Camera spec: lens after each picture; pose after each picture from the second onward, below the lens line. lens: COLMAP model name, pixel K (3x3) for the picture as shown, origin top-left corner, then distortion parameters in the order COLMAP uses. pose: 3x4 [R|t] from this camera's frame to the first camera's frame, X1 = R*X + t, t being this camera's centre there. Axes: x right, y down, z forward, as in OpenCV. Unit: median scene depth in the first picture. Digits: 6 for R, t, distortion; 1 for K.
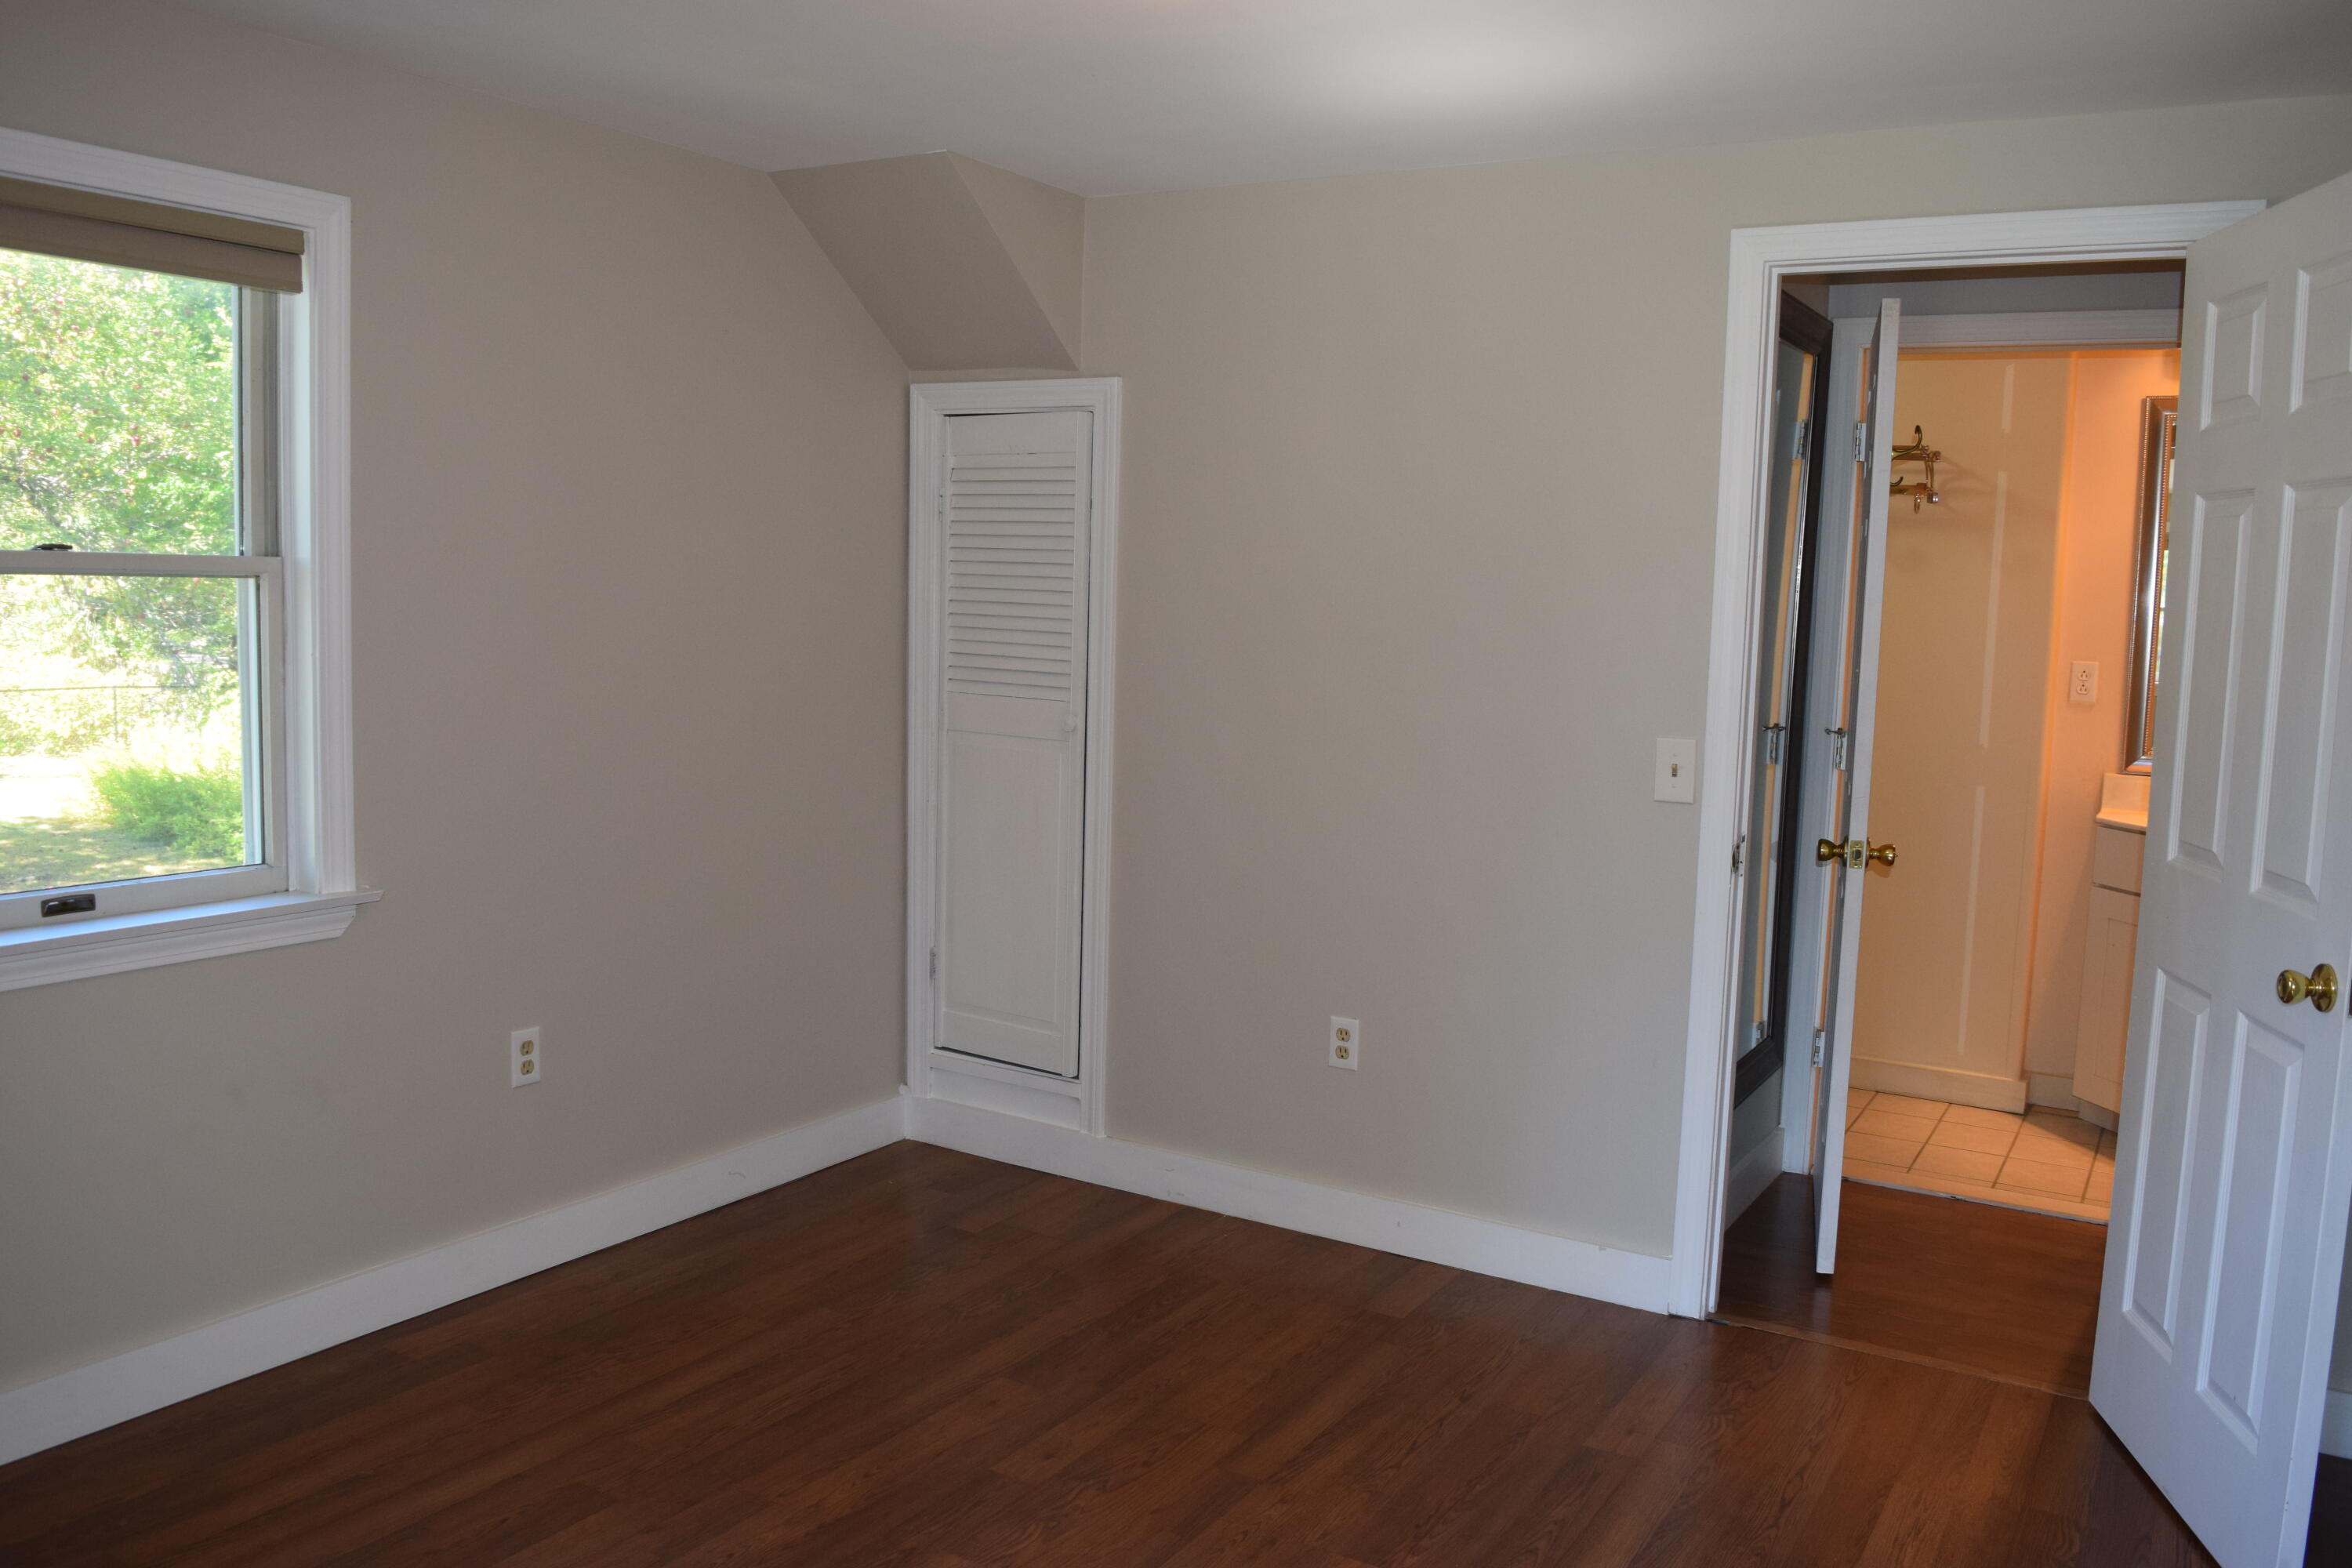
lens RADIAL K [[1850.7, 0, 1176.0], [0, 1850.7, 784.0], [0, 0, 1]] dist [-0.064024, -0.000985]
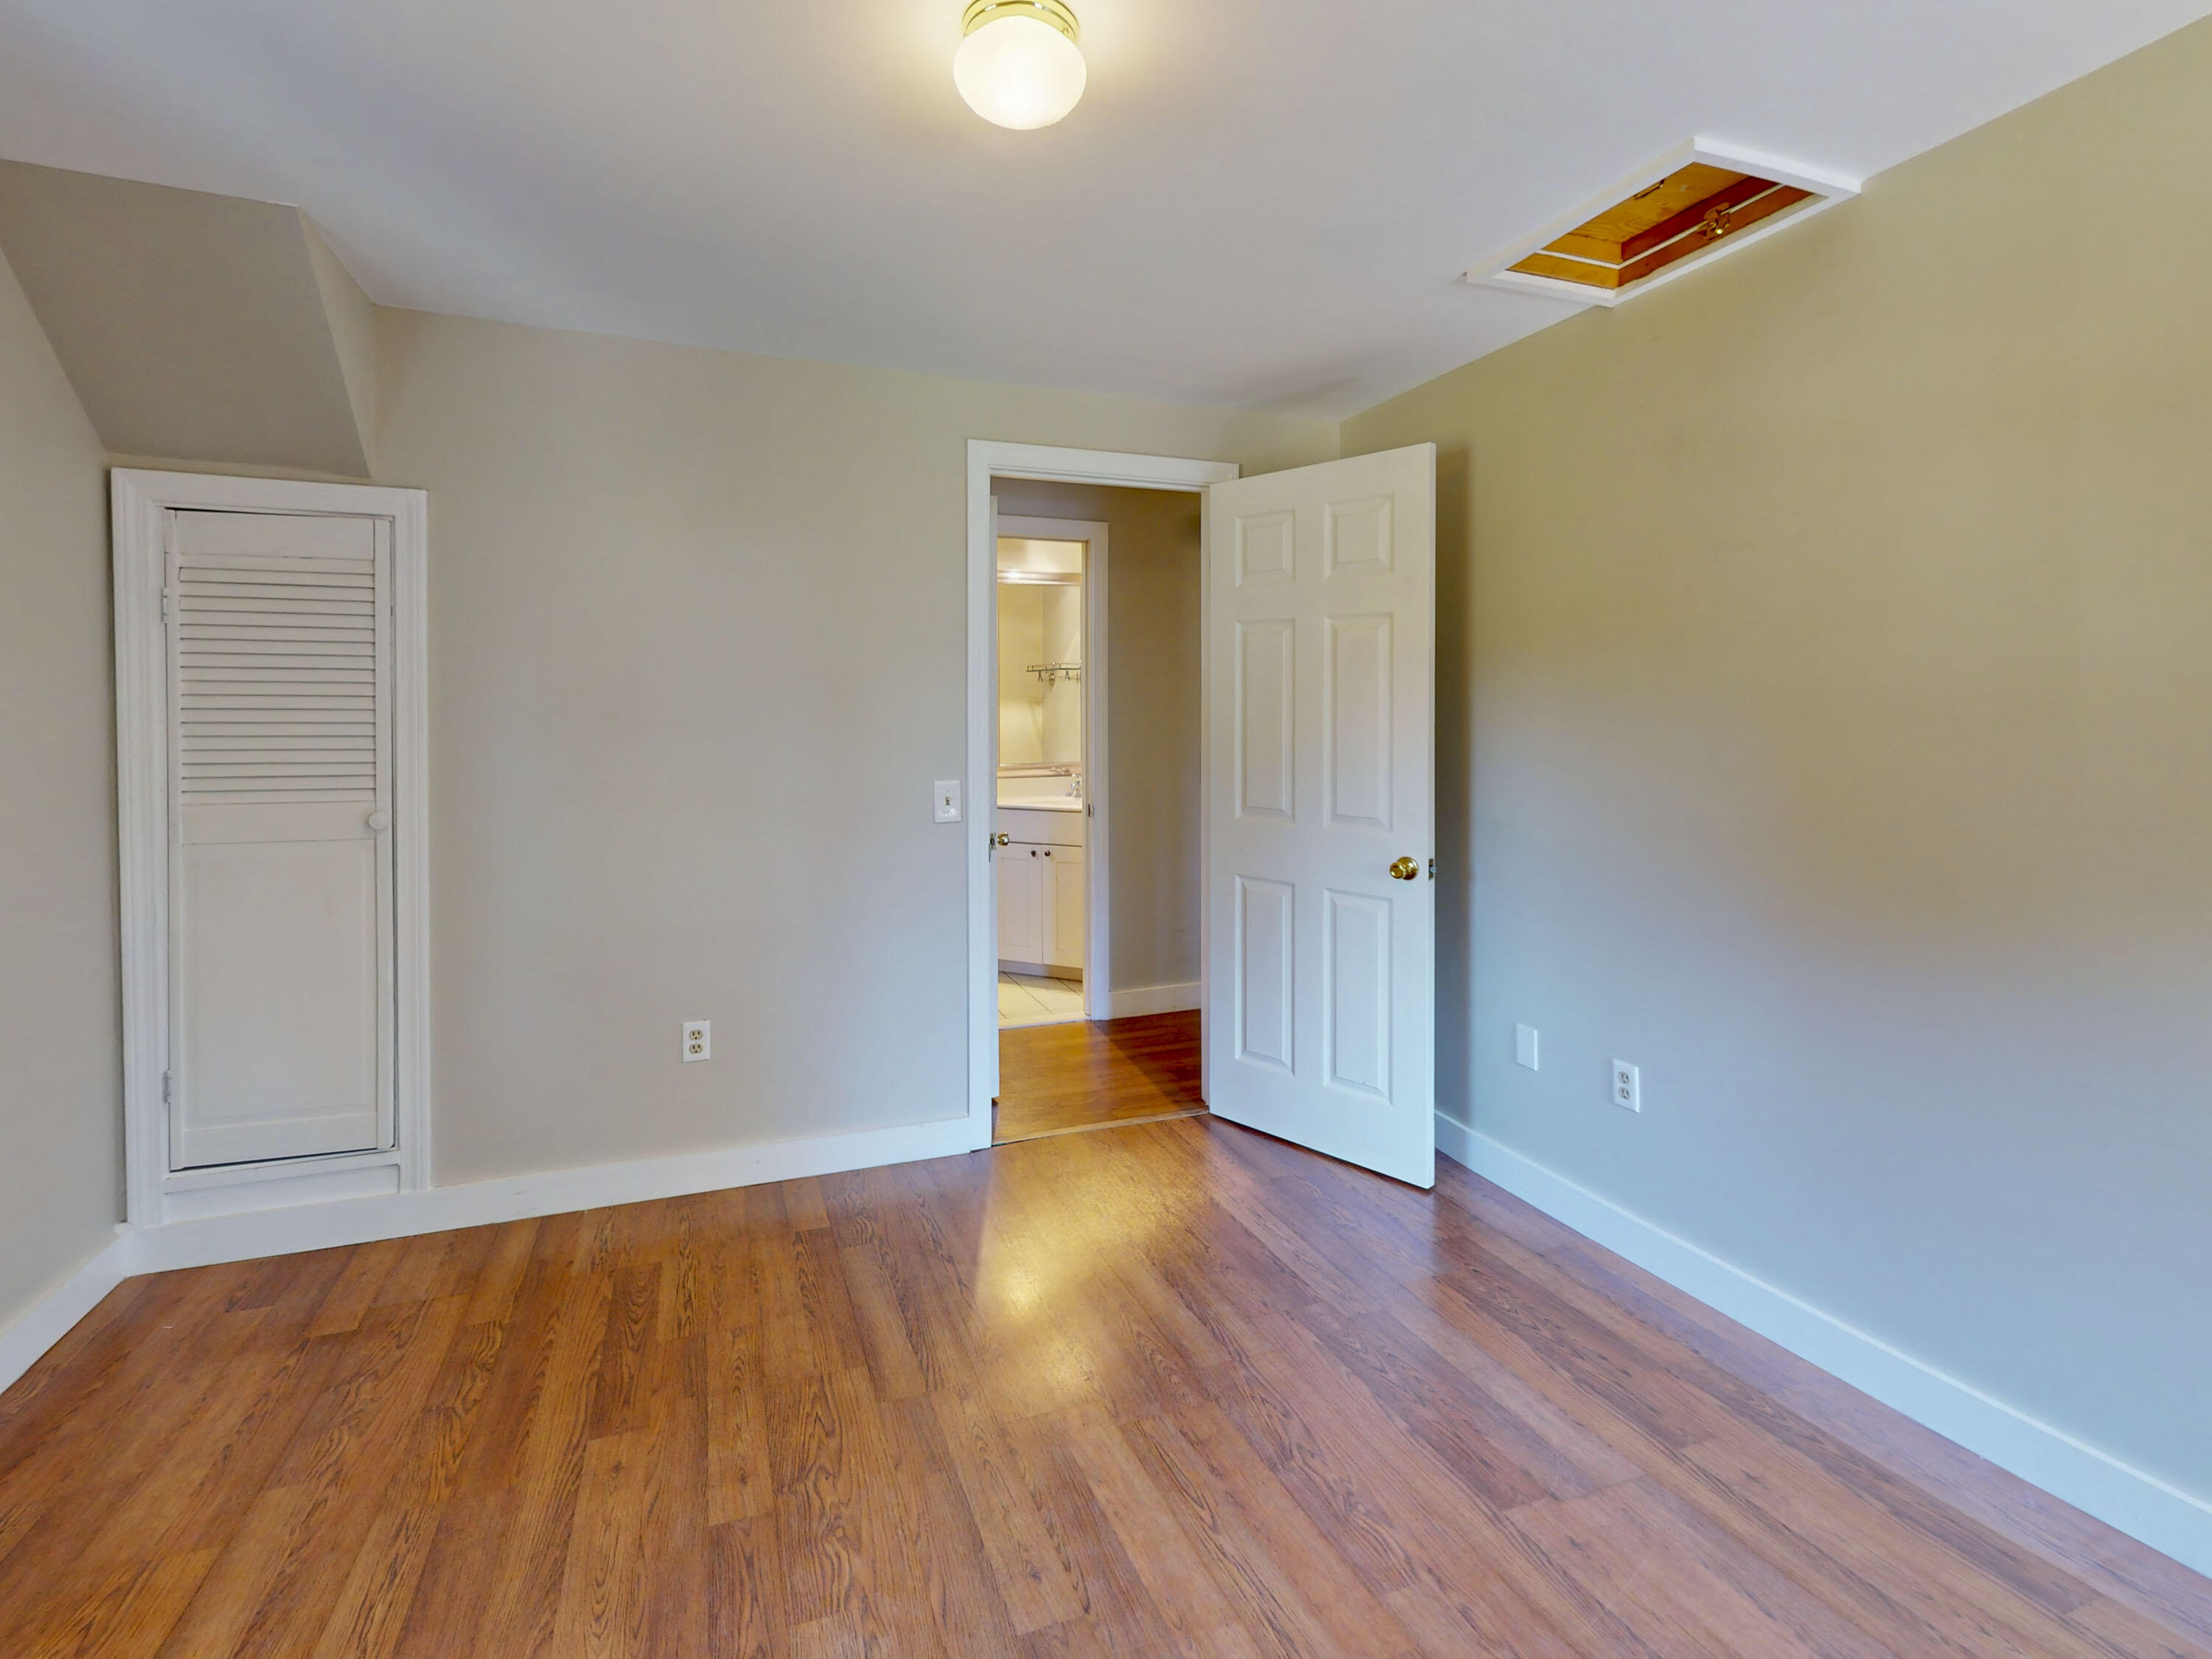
lens RADIAL K [[1031.8, 0, 1106.0], [0, 1031.8, 829.5], [0, 0, 1]] dist [0.002054, 0.000824]
pose [[0.611873, -0.127545, 0.780604, -0.277606], [0.102264, 0.991386, 0.081826, -0.035533], [-0.784317, 0.029760, 0.619646, 0.327759]]
